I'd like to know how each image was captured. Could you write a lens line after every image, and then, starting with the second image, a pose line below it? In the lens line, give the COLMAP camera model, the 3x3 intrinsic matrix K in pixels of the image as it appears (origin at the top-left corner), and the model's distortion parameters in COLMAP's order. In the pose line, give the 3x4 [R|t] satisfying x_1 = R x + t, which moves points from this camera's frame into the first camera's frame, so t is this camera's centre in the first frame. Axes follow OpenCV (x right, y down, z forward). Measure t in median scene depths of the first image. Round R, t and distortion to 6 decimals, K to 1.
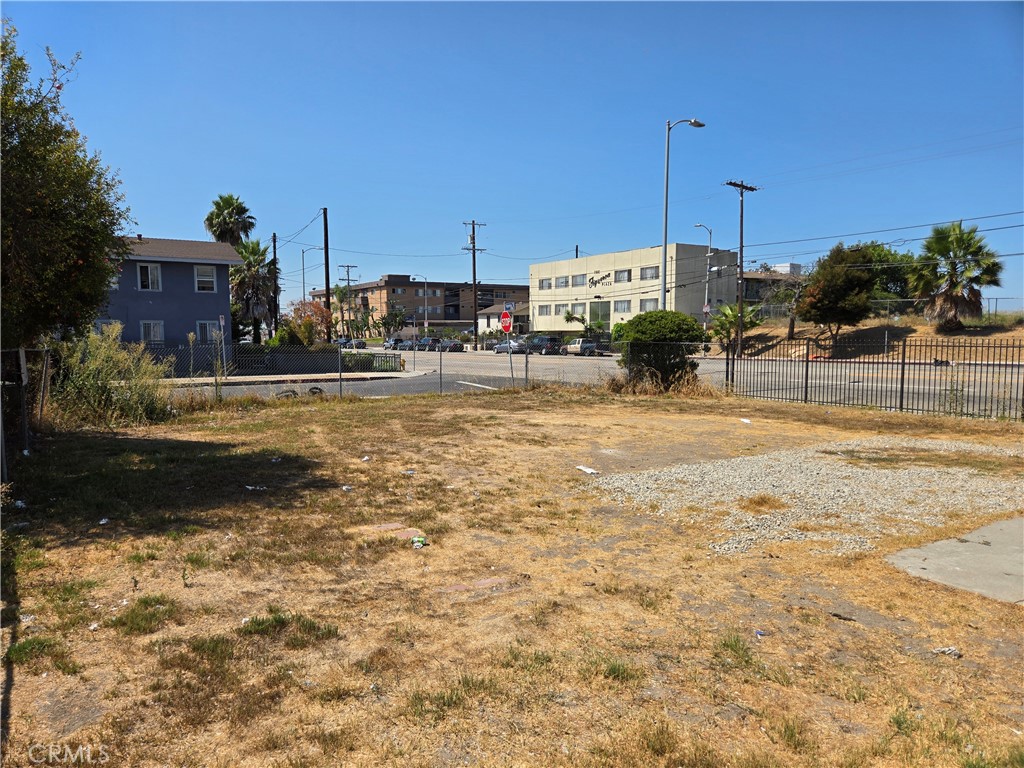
lens RADIAL K [[671.5, 0, 507.1], [0, 671.5, 383.5], [0, 0, 1]] dist [0.036076, -0.003246]
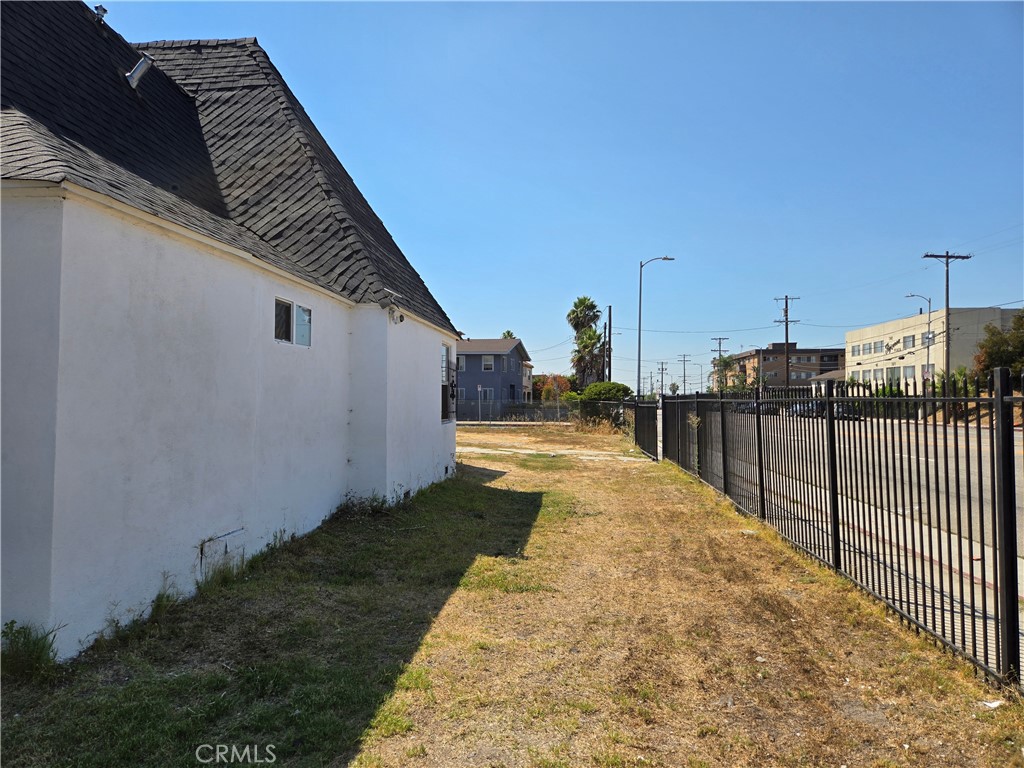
lens RADIAL K [[671.5, 0, 517.1], [0, 671.5, 383.5], [0, 0, 1]] dist [0.036076, -0.003246]
pose [[0.781361, -0.005576, -0.624054, 0.330142], [-0.054859, 0.995475, -0.077583, 0.011649], [0.621663, 0.094855, 0.777520, -0.133150]]
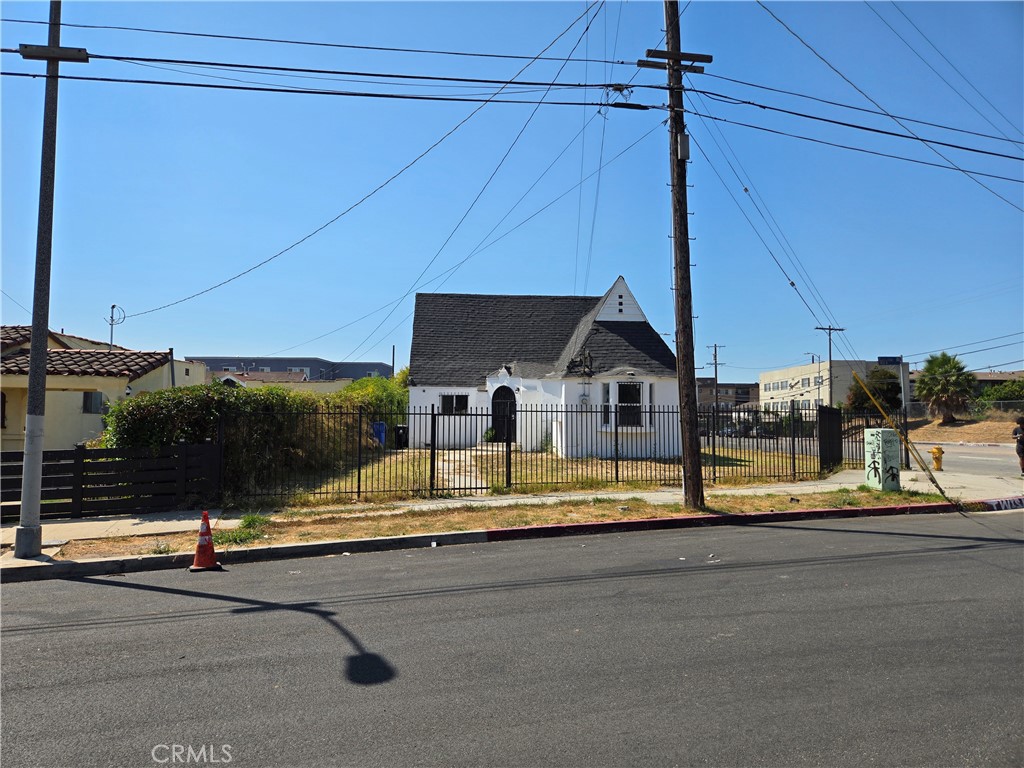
lens RADIAL K [[671.5, 0, 506.4], [0, 671.5, 382.1], [0, 0, 1]] dist [0.036076, -0.003246]
pose [[0.847169, -0.021680, -0.530882, 0.372005], [-0.052788, 0.990789, -0.124699, 0.044650], [0.528695, 0.133665, 0.838221, -0.476964]]
